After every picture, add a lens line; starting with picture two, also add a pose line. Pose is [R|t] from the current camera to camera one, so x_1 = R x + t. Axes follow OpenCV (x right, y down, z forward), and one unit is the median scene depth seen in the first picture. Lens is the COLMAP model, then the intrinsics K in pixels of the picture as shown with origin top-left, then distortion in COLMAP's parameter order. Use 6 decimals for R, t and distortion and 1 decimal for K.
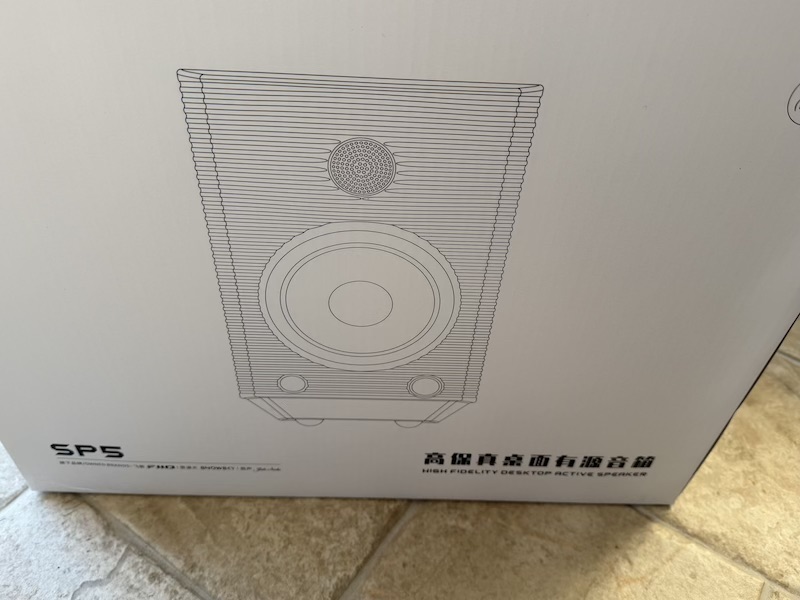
lens RADIAL K [[660.7, 0, 378.8], [0, 660.7, 300.7], [0, 0, 1]] dist [-0.009725, -0.012989]
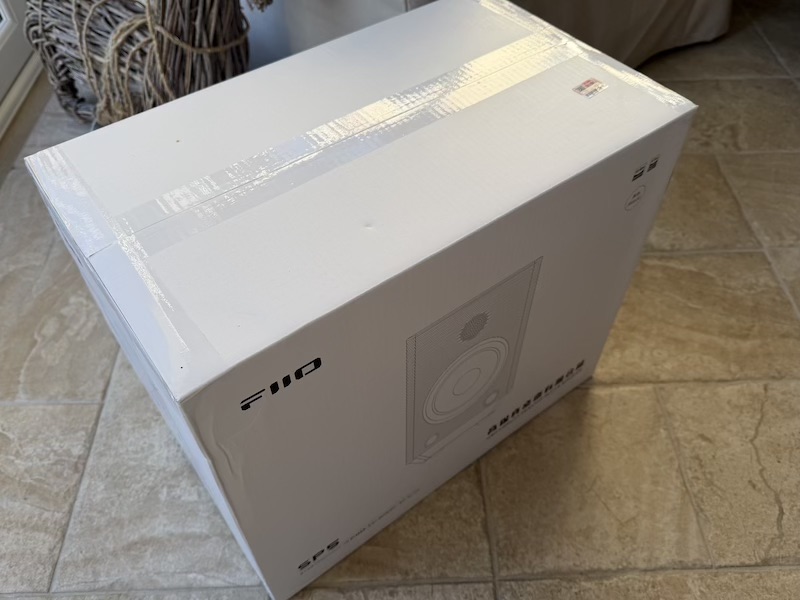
lens RADIAL K [[660.7, 0, 378.8], [0, 660.7, 300.7], [0, 0, 1]] dist [-0.009725, -0.012989]
pose [[0.802064, -0.493193, 0.336830, -0.533908], [0.460643, 0.869817, 0.176713, -0.458424], [-0.380134, 0.013424, 0.924834, -0.427438]]
